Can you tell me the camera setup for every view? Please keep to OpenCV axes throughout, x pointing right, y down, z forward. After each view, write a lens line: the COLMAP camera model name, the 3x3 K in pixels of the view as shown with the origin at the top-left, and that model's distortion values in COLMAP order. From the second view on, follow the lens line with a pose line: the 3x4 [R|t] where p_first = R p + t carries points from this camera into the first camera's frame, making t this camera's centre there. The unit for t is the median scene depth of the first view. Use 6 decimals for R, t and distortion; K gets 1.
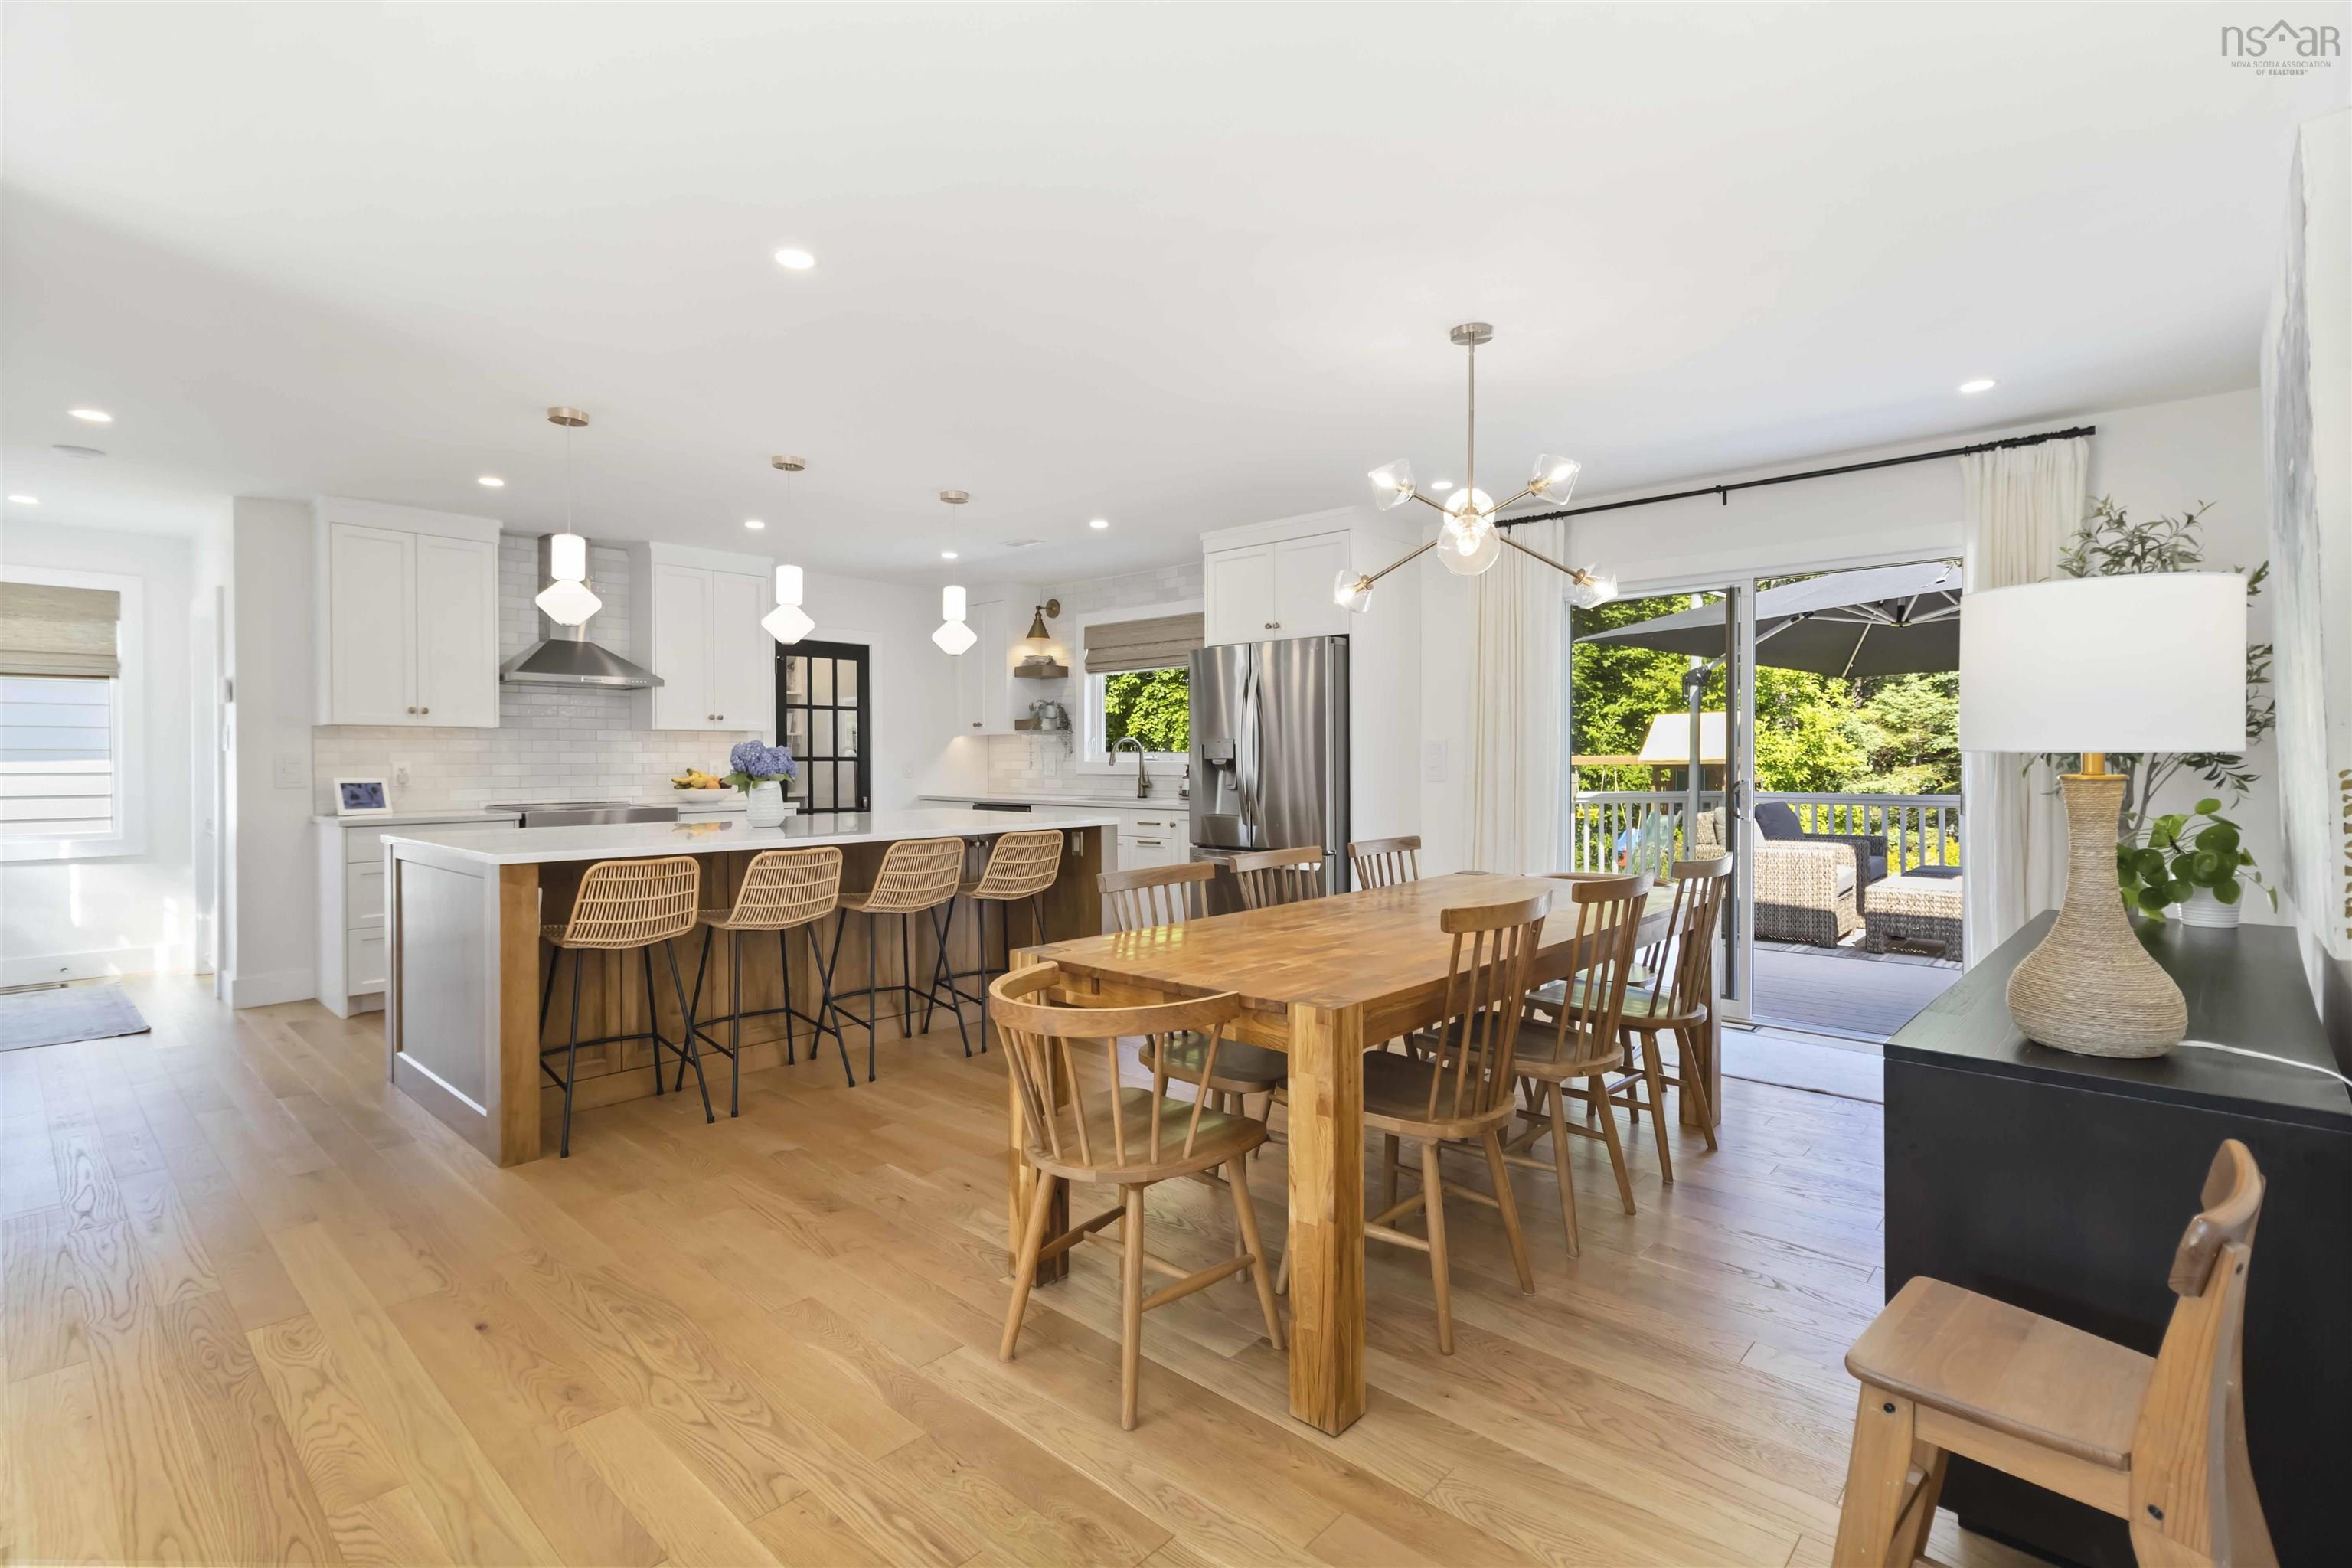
lens RADIAL K [[1090.5, 0, 1171.6], [0, 1090.5, 755.2], [0, 0, 1]] dist [0.003430, 0.000746]
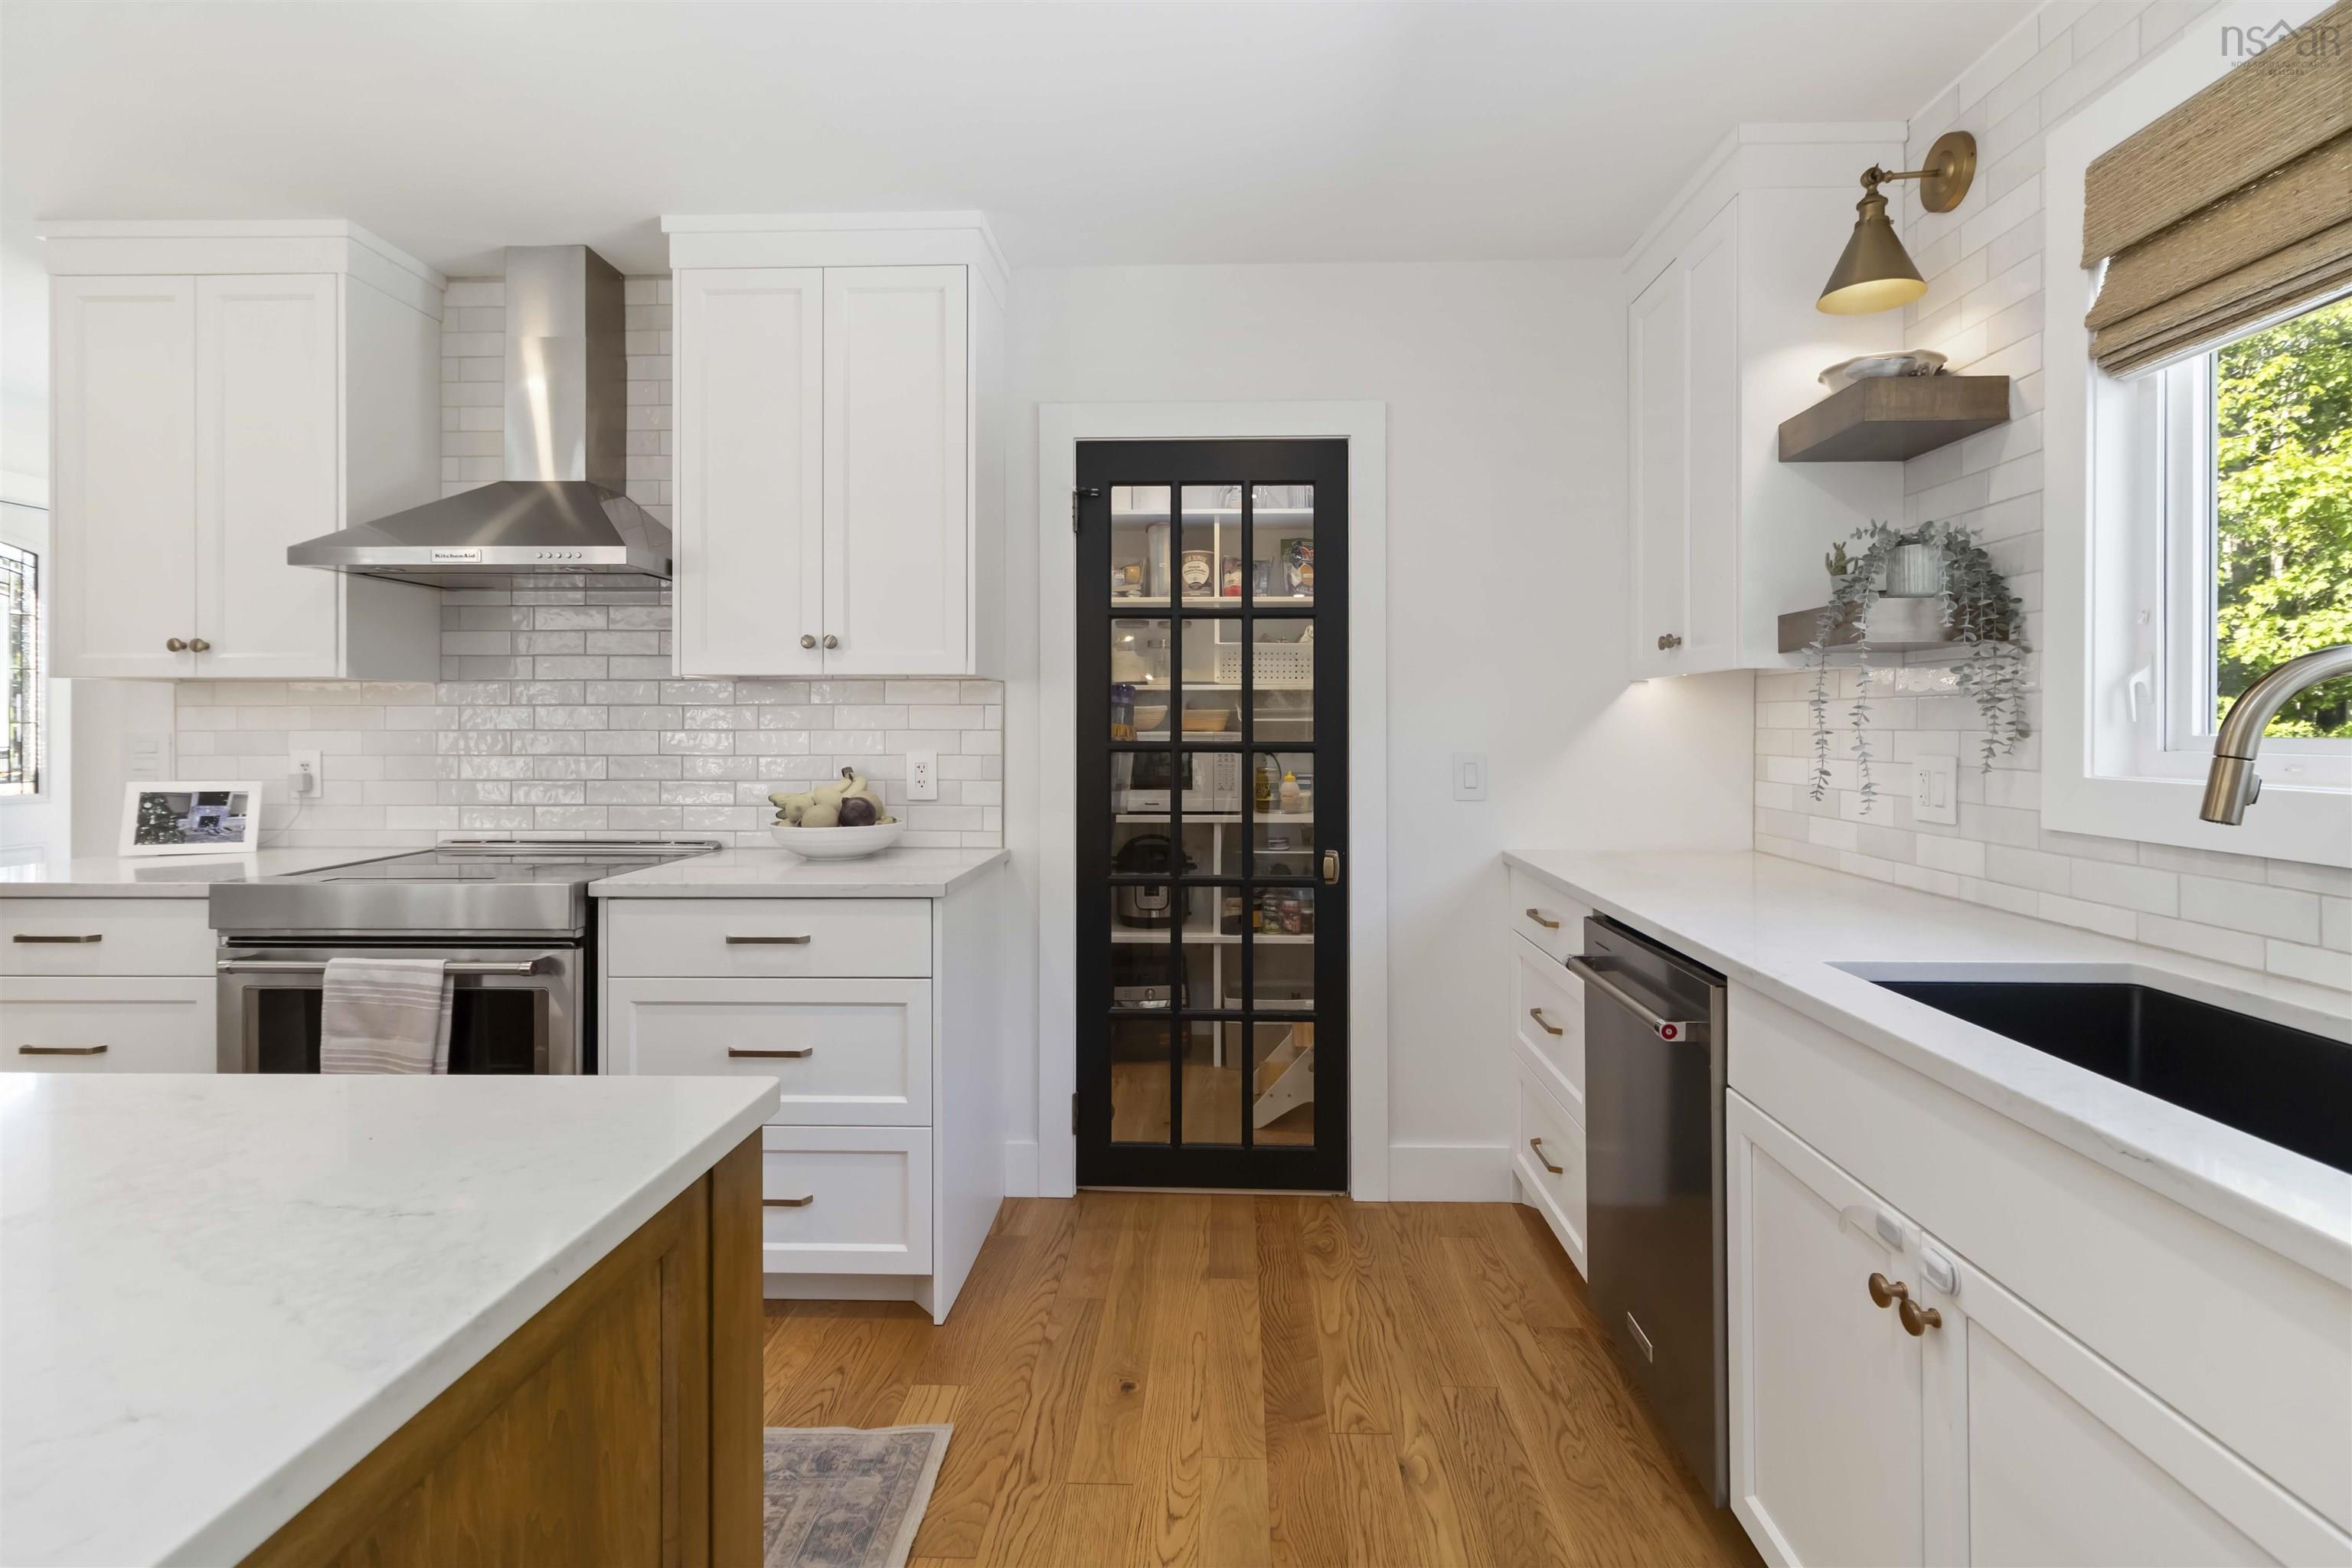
lens RADIAL K [[1098.6, 0, 1191.6], [0, 1098.6, 723.4], [0, 0, 1]] dist [0.002749, 0.000369]
pose [[0.650164, 0.002263, -0.759791, -0.036815], [0.000614, 0.999994, 0.003504, -0.007855], [0.759794, -0.002745, 0.650159, 0.932709]]
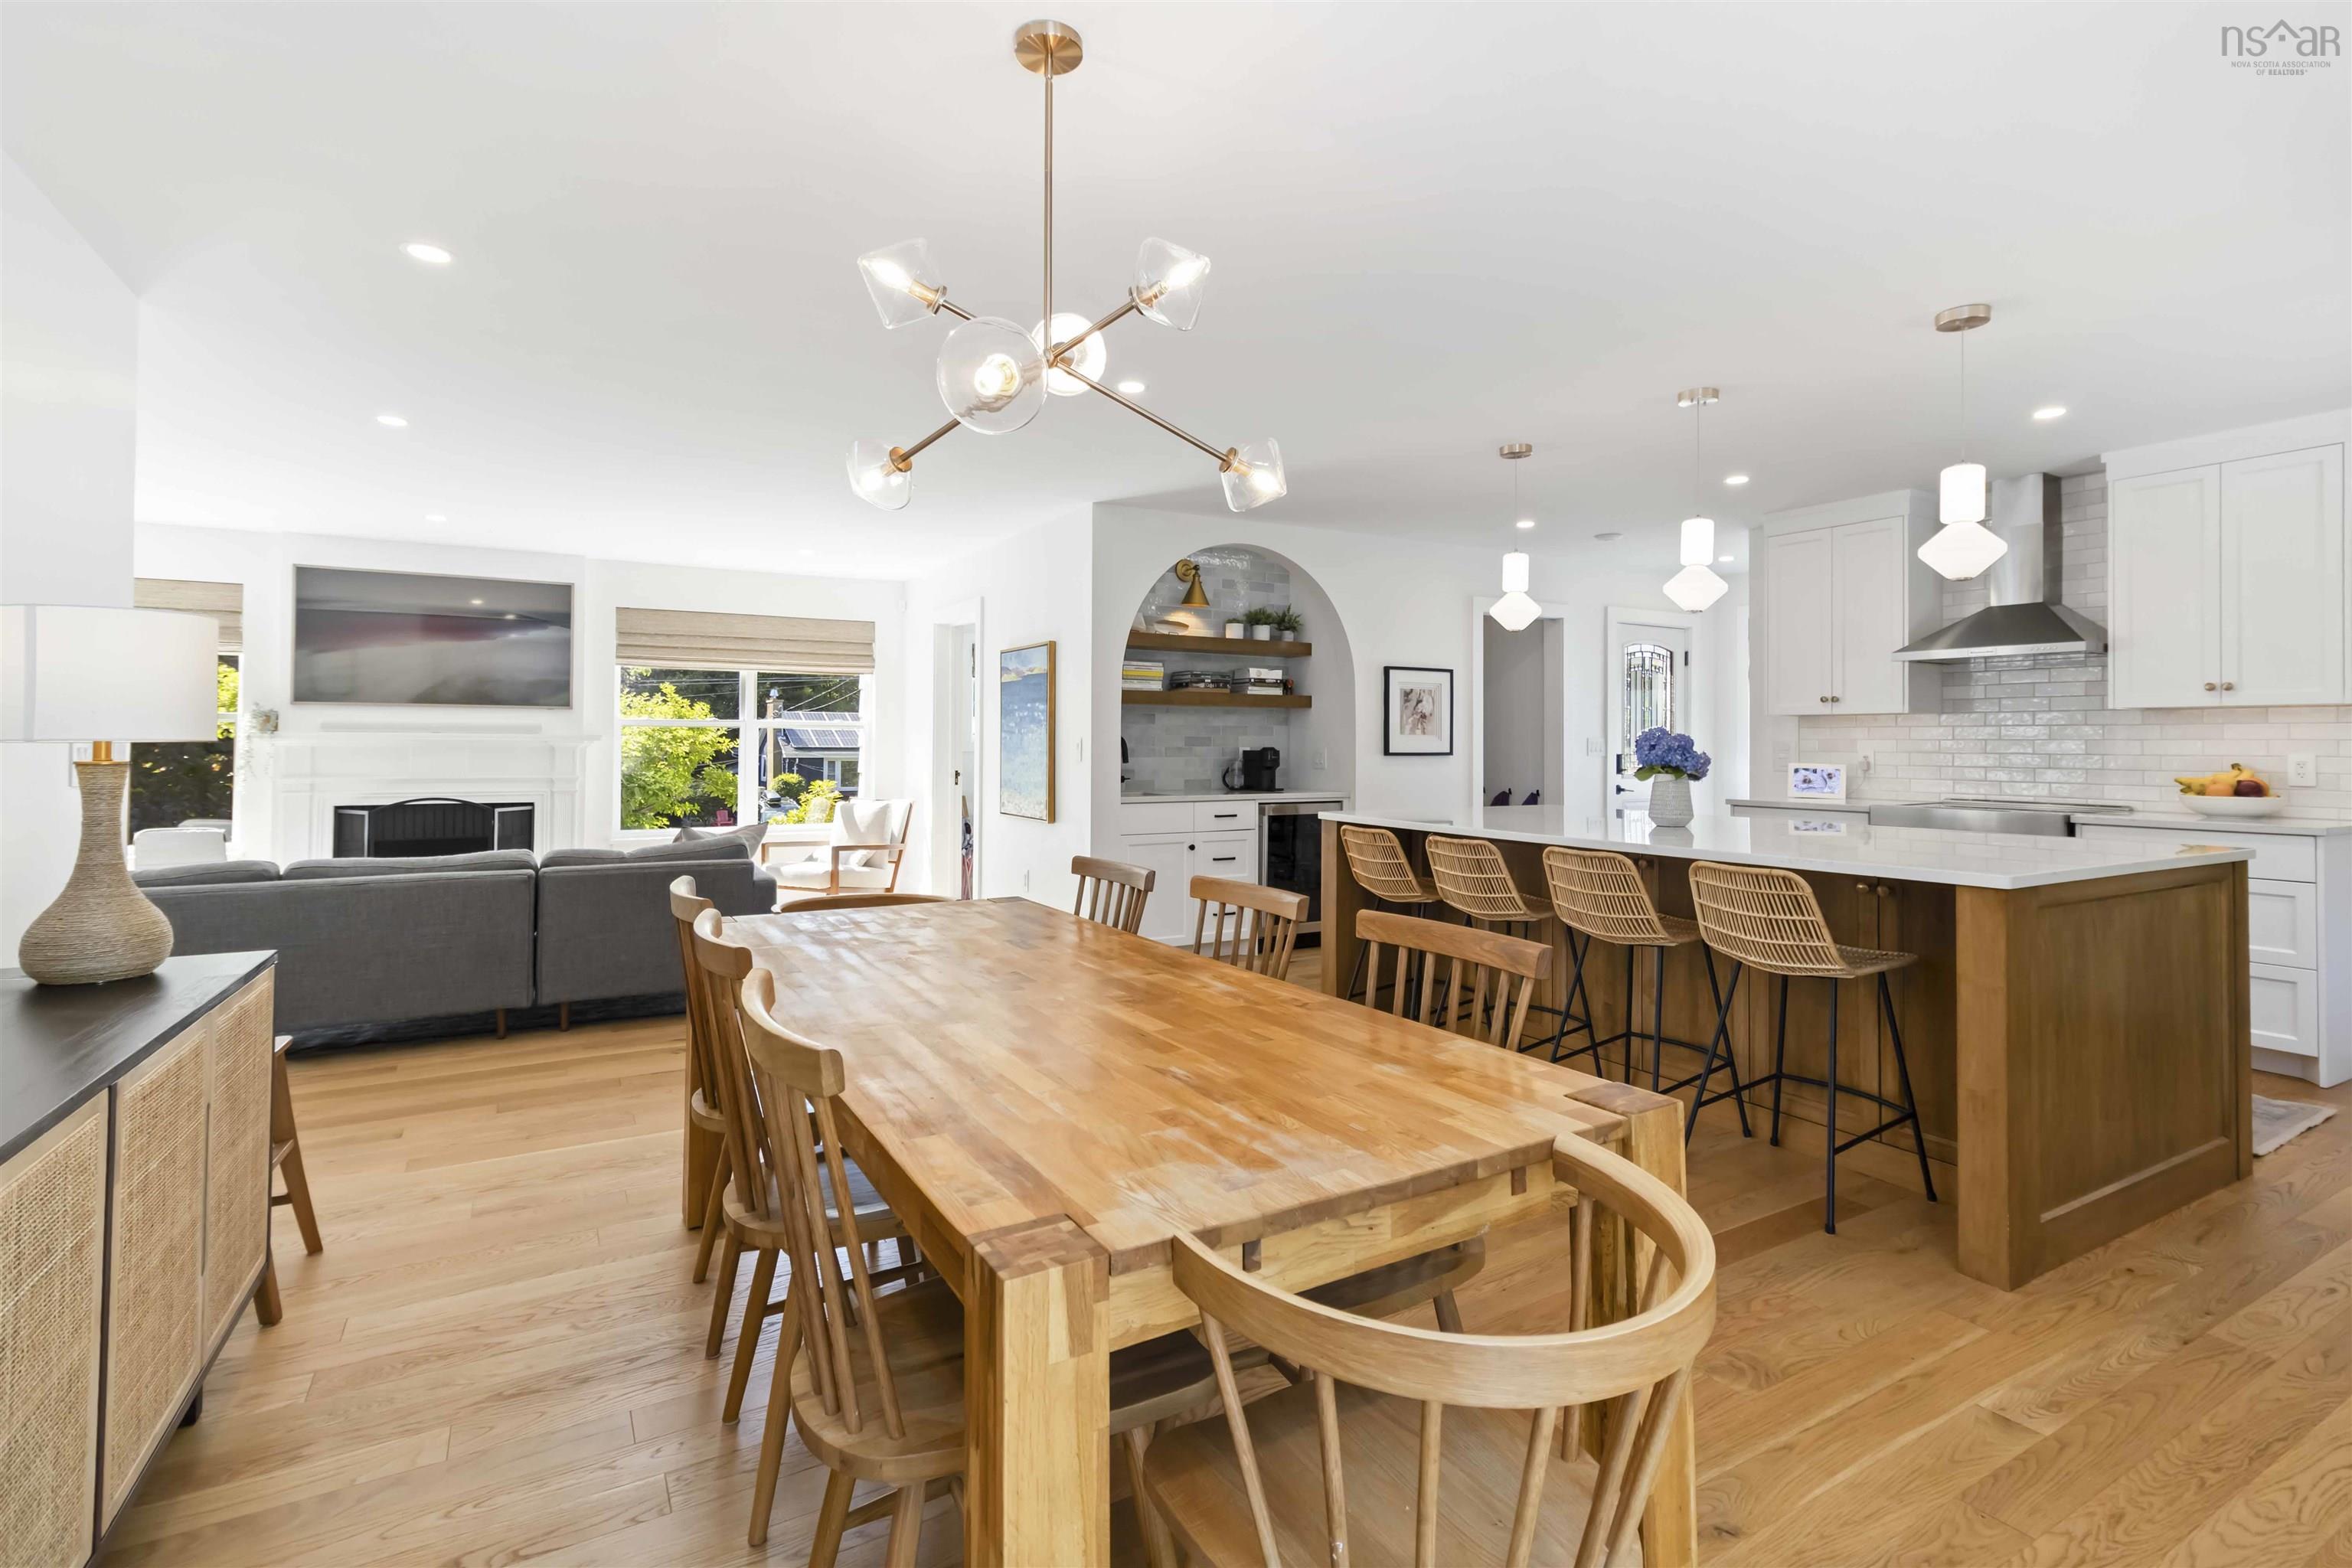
lens RADIAL K [[1107.8, 0, 1182.9], [0, 1107.8, 727.7], [0, 0, 1]] dist [0.006531, 0.000548]
pose [[-0.295198, -0.010066, -0.955383, 0.446695], [-0.001708, 0.999948, -0.010008, -0.002621], [0.955435, -0.001322, -0.295200, 0.665425]]
